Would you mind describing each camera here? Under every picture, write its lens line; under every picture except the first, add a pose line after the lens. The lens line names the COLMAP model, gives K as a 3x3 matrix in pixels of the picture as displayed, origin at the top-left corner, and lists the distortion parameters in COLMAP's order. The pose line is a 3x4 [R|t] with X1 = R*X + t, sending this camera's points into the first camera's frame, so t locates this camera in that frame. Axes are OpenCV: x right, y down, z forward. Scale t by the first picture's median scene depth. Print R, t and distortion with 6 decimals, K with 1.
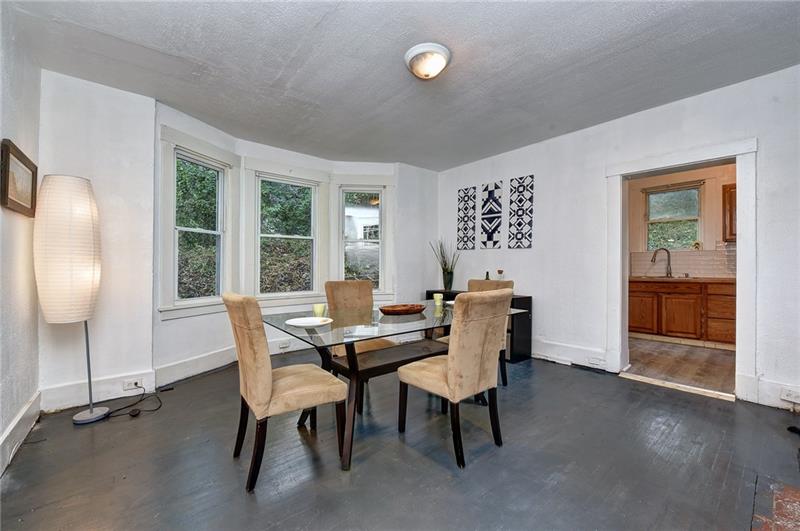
lens RADIAL K [[318.7, 0, 400.0], [0, 318.7, 265.5], [0, 0, 1]] dist [-0.000570, 0.000070]
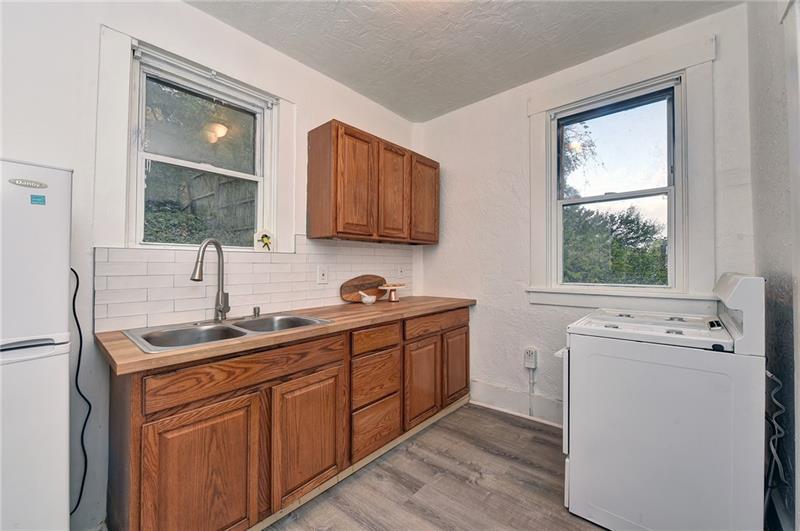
lens RADIAL K [[318.7, 0, 400.0], [0, 318.7, 265.5], [0, 0, 1]] dist [-0.000570, 0.000070]
pose [[-0.154942, 0.006363, 0.987903, 0.505372], [-0.004339, 0.999965, -0.007121, -0.026903], [-0.987914, -0.005390, -0.154909, 0.945280]]
